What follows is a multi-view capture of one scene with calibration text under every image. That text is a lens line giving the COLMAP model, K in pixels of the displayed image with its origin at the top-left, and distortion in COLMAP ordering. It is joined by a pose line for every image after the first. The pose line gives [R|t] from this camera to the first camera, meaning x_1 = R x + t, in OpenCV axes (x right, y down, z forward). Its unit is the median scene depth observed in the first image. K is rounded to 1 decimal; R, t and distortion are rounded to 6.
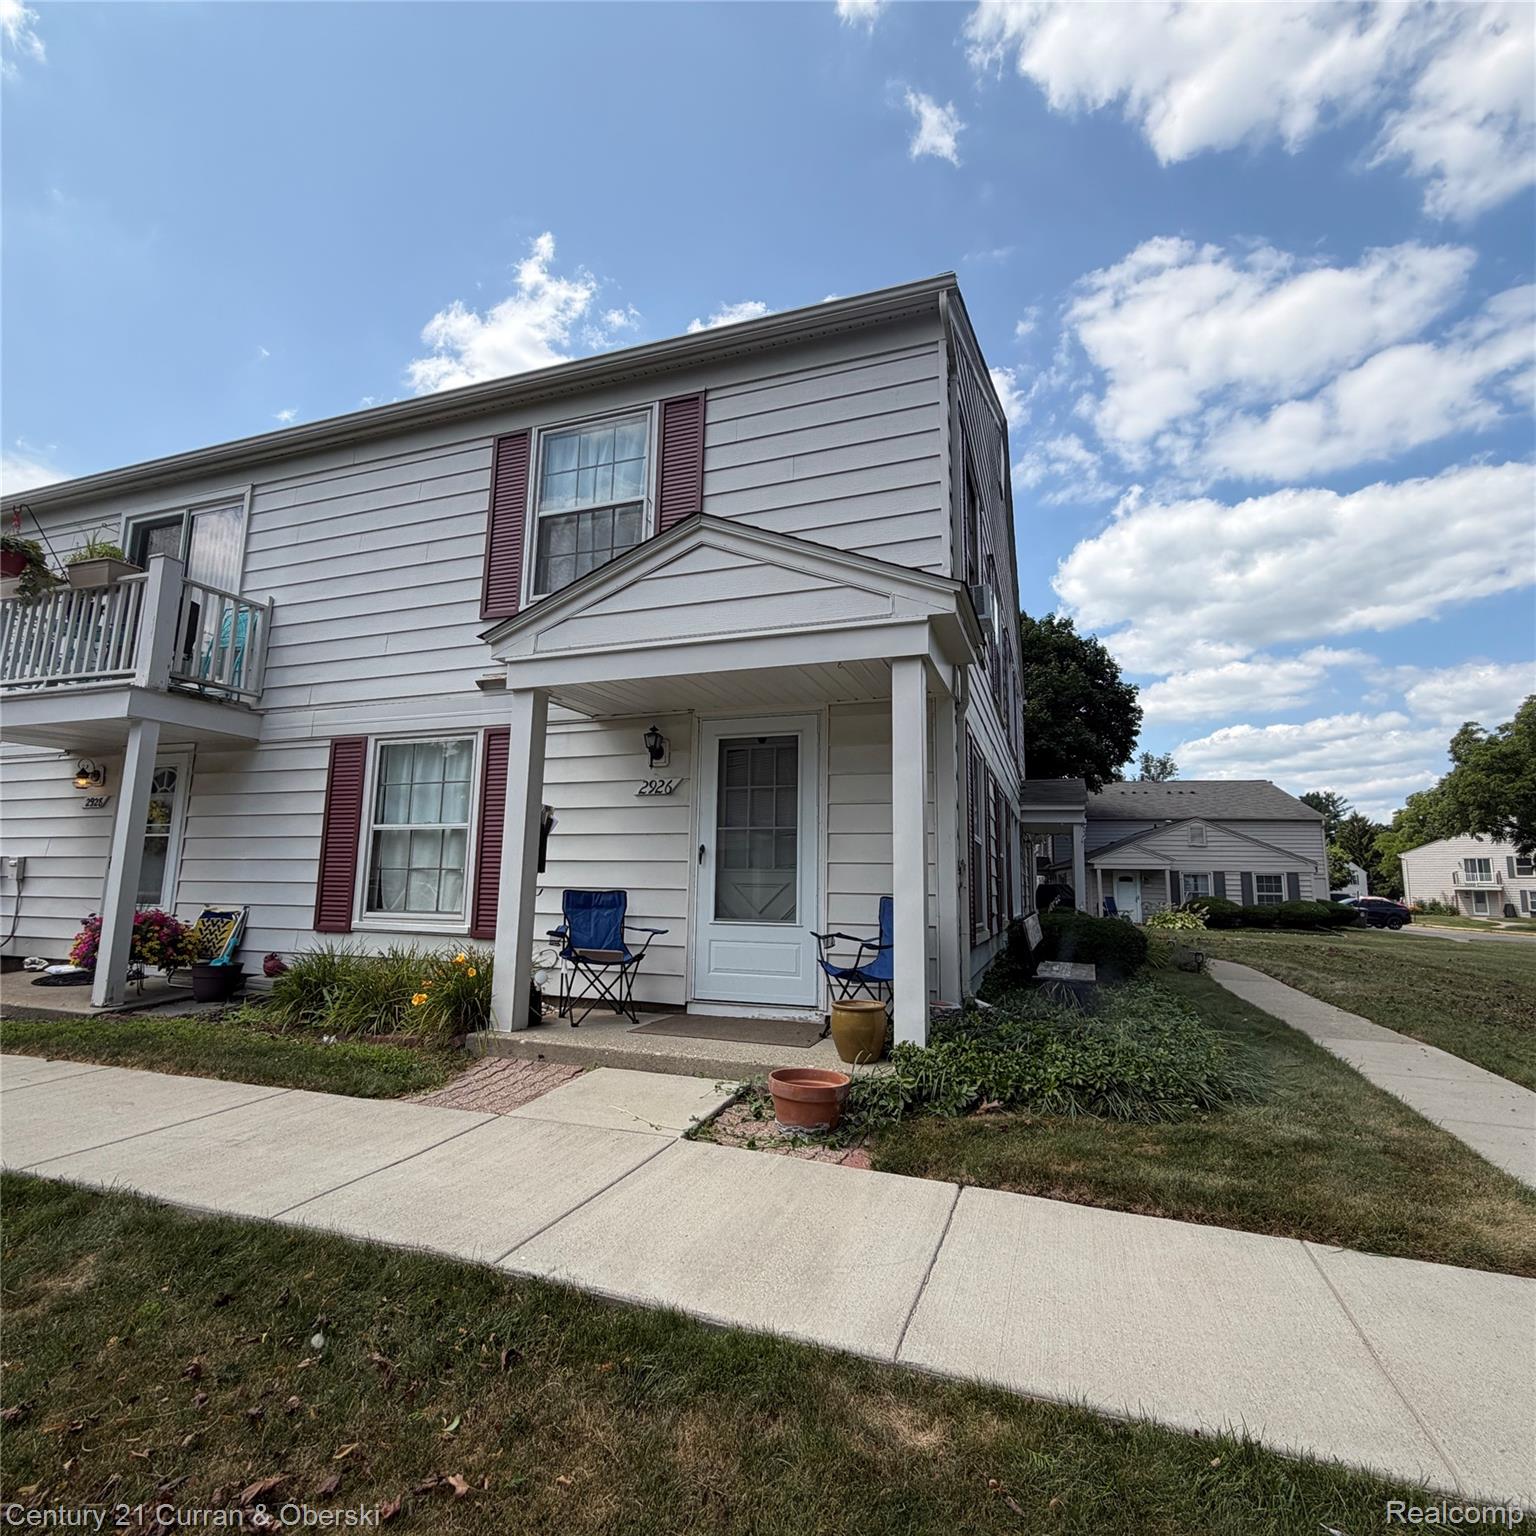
lens RADIAL K [[809.7, 0, 770.3], [0, 809.7, 764.6], [0, 0, 1]] dist [-0.002370, 0.005245]
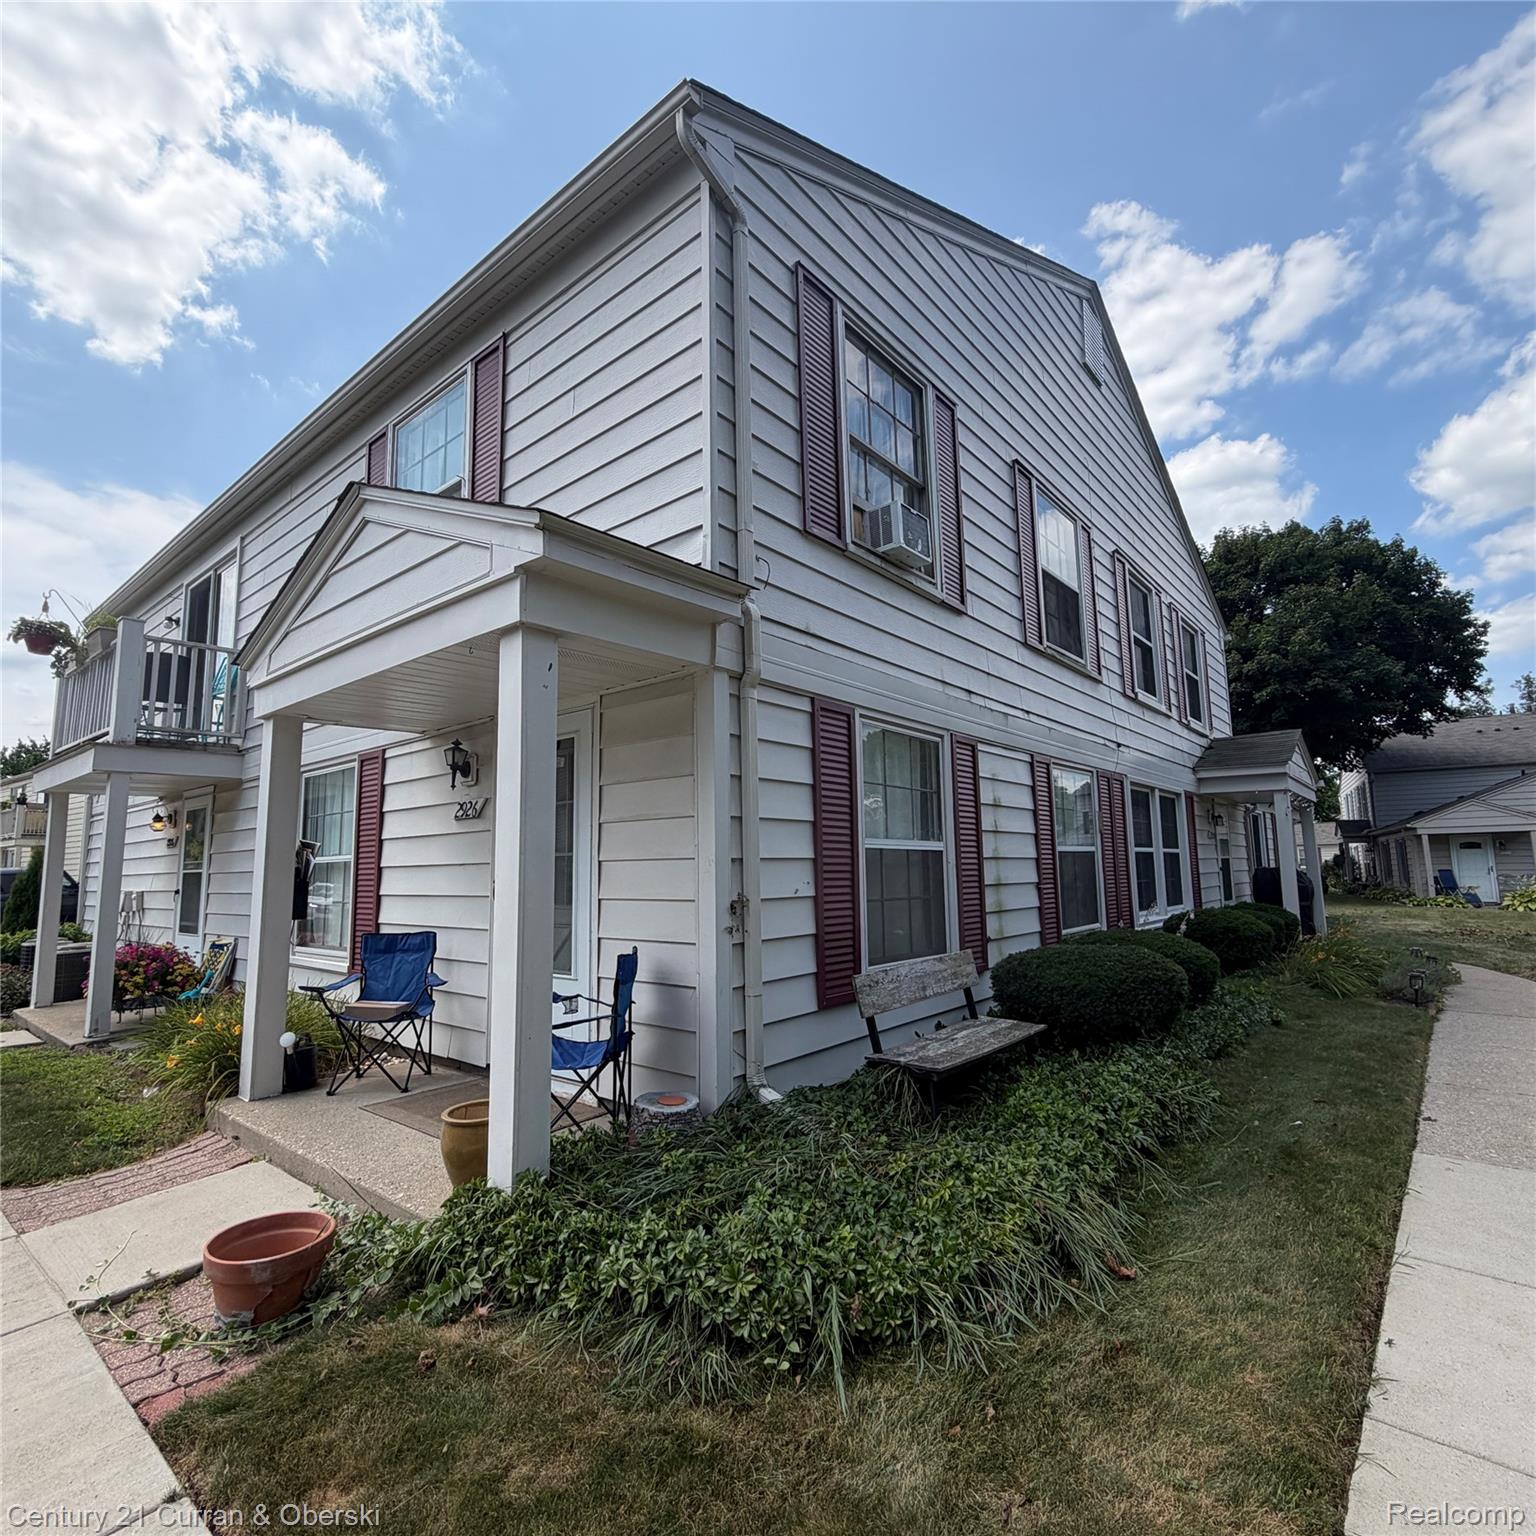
lens RADIAL K [[809.7, 0, 775.7], [0, 809.7, 768.2], [0, 0, 1]] dist [-0.002370, 0.005245]
pose [[0.937575, -0.076741, -0.339211, 0.410257], [0.086726, 0.996129, 0.014351, -0.000034], [0.336797, -0.042874, 0.940601, 0.266590]]
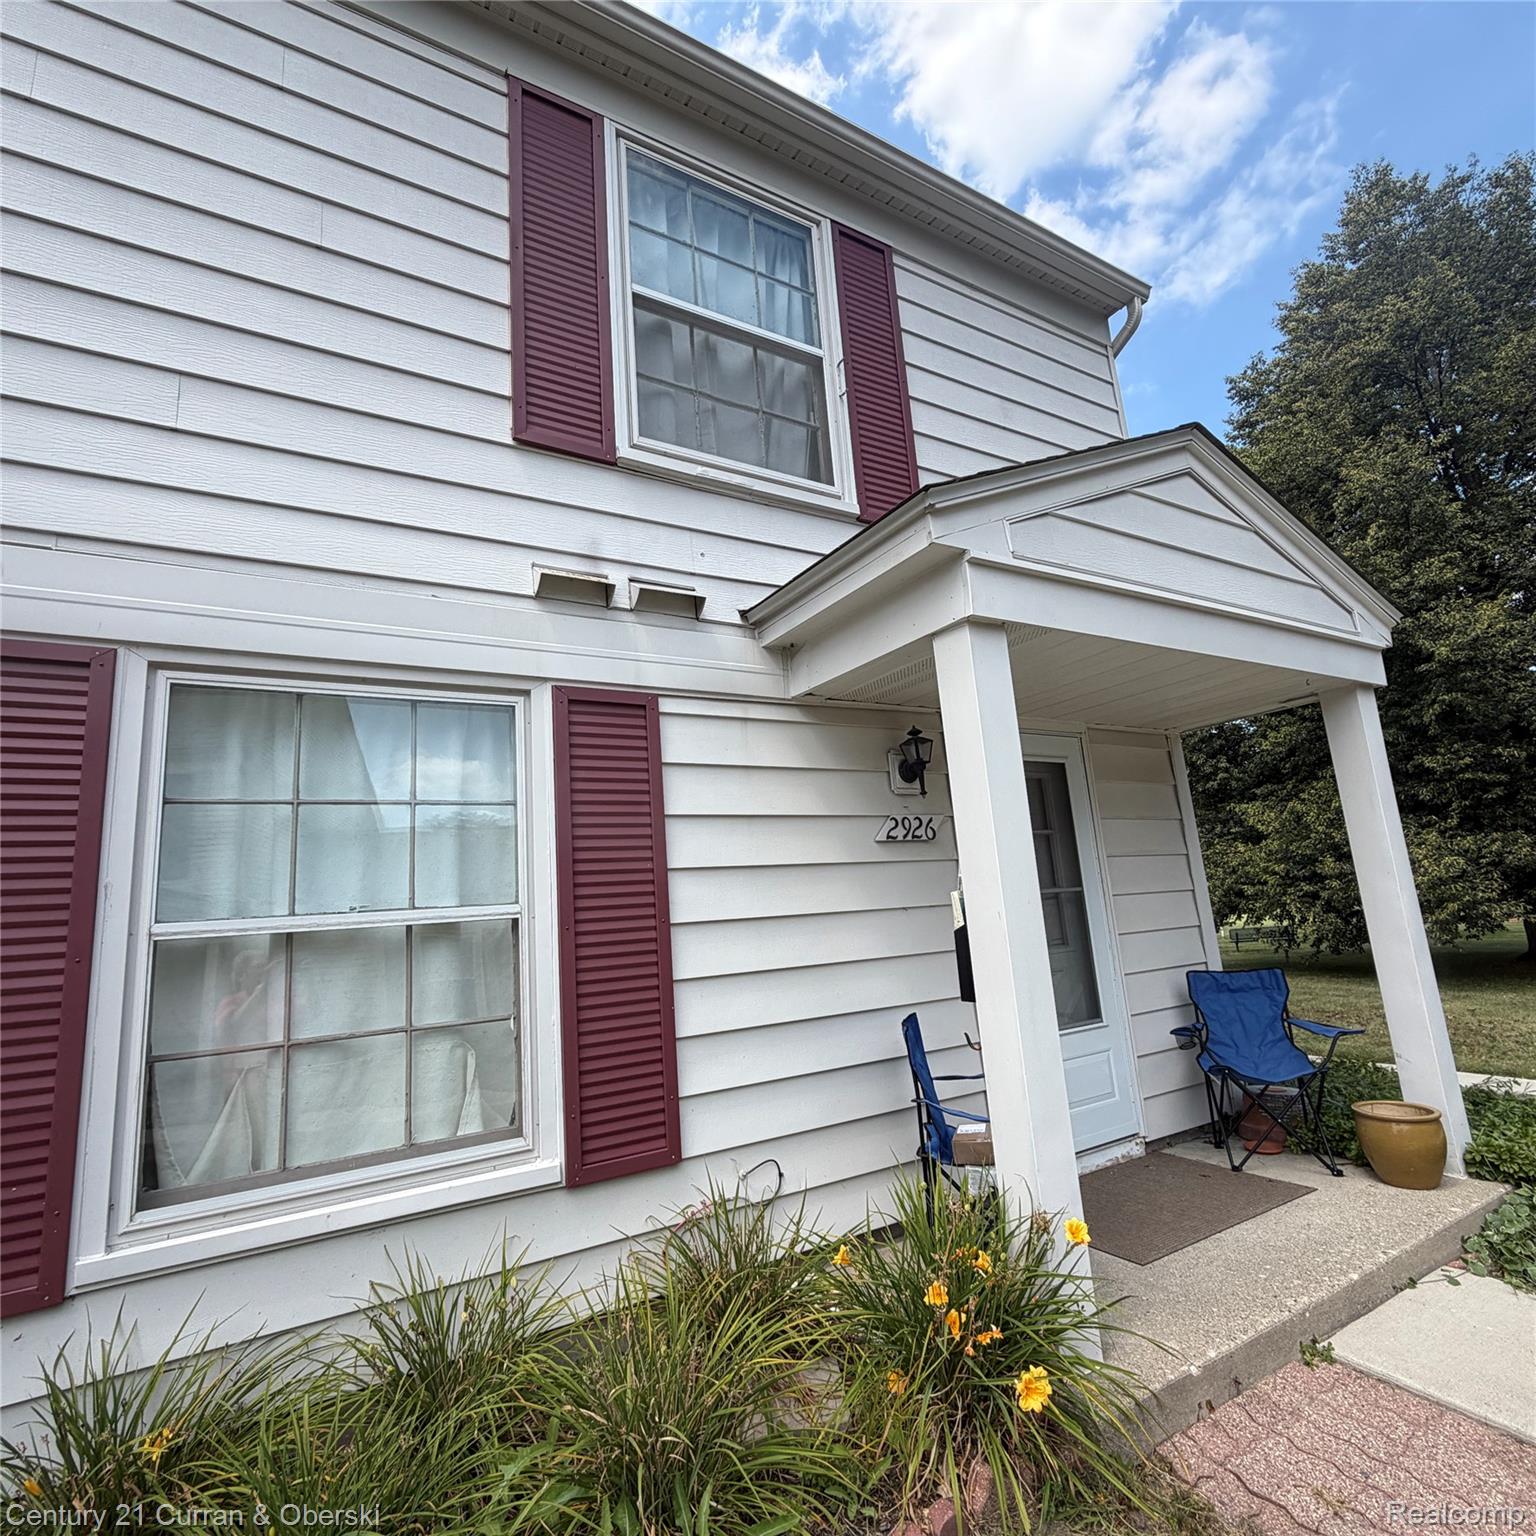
lens RADIAL K [[809.7, 0, 770.6], [0, 809.7, 769.8], [0, 0, 1]] dist [-0.002370, 0.005245]
pose [[0.644494, 0.083048, 0.760086, -0.590462], [-0.030936, 0.996102, -0.082604, 0.032949], [-0.763983, 0.029723, 0.644551, 0.612762]]
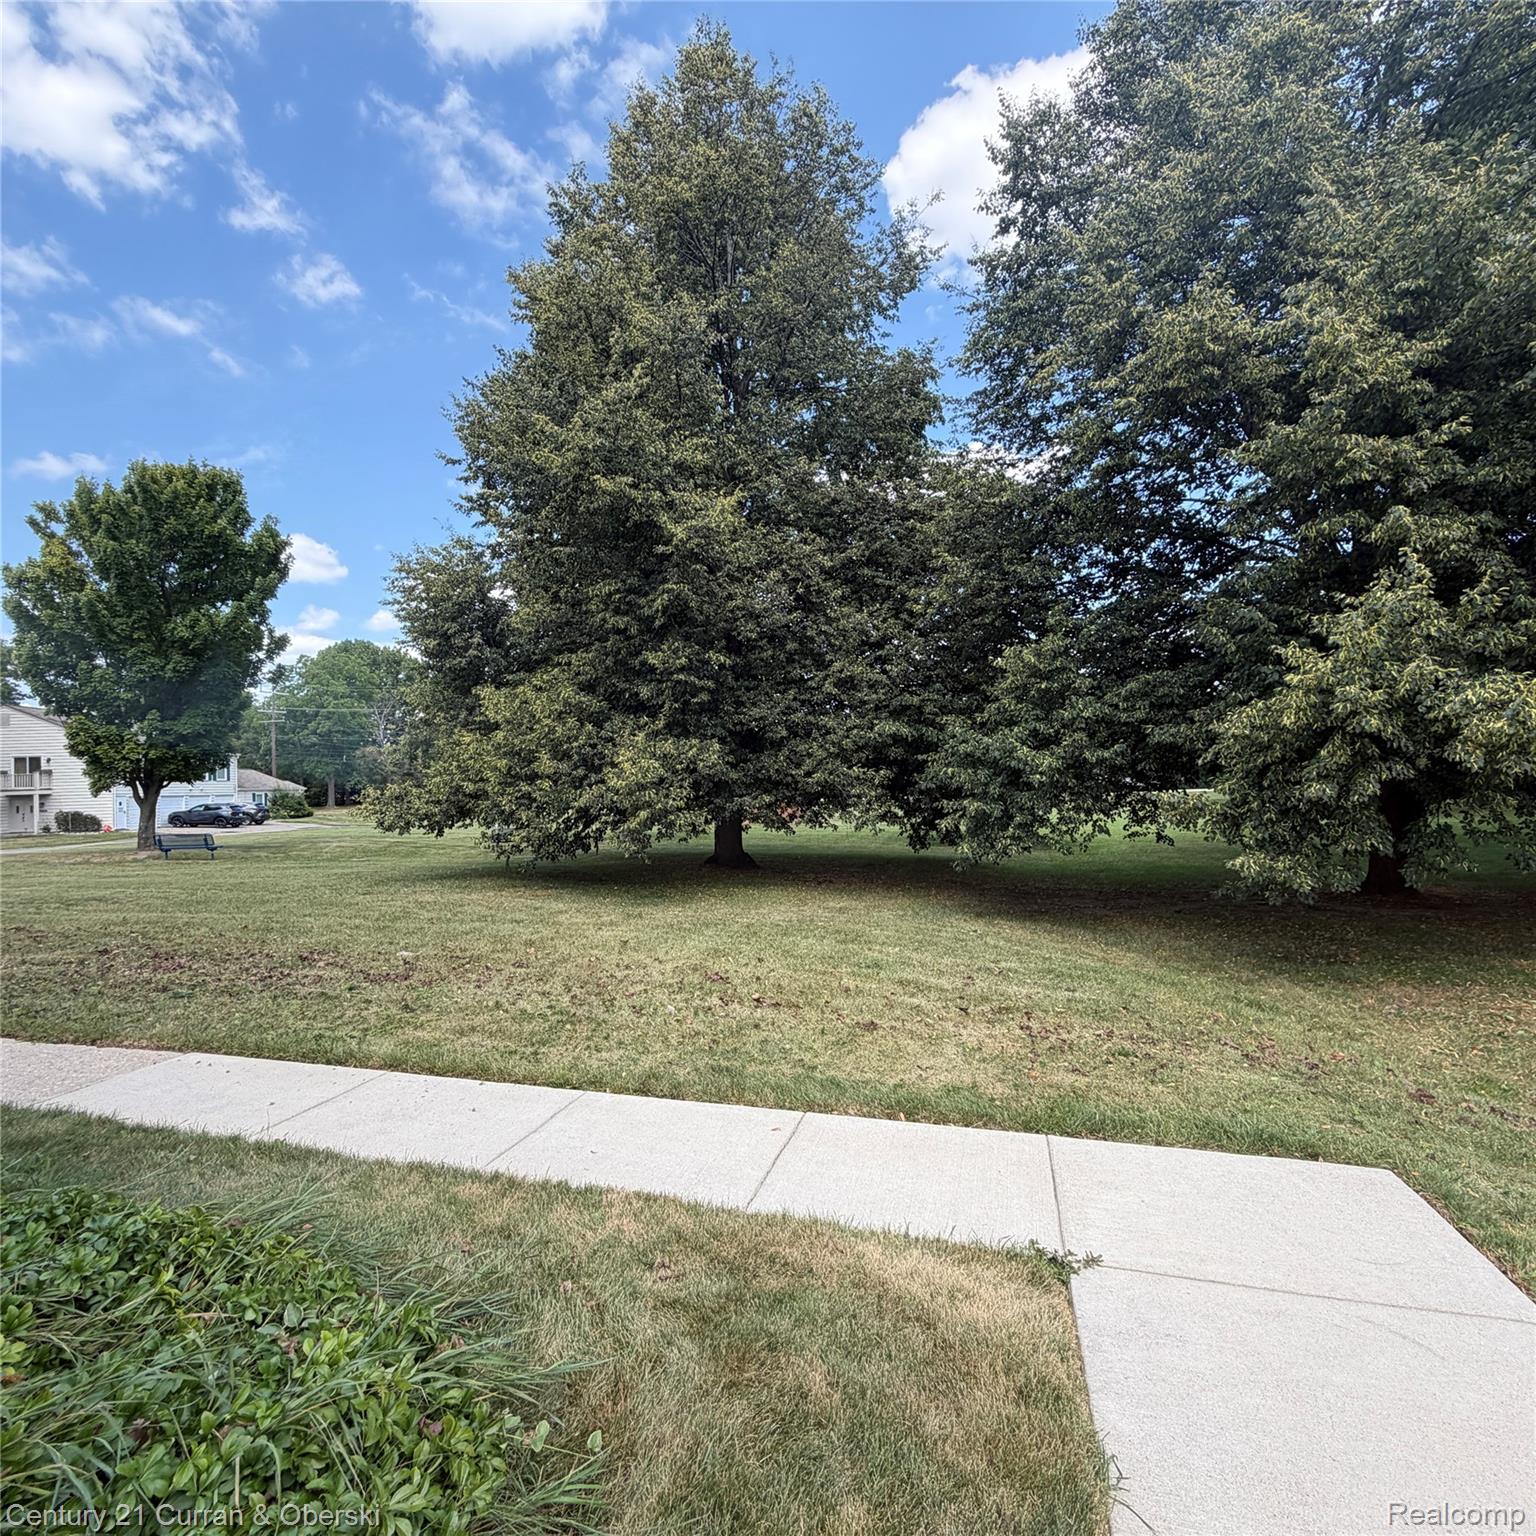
lens RADIAL K [[809.7, 0, 766.6], [0, 809.7, 767.6], [0, 0, 1]] dist [-0.002370, 0.005245]
pose [[-0.058179, 0.006890, 0.998282, -0.388333], [-0.111809, 0.993640, -0.013374, 0.034792], [-0.992025, -0.112395, -0.057038, 0.575804]]
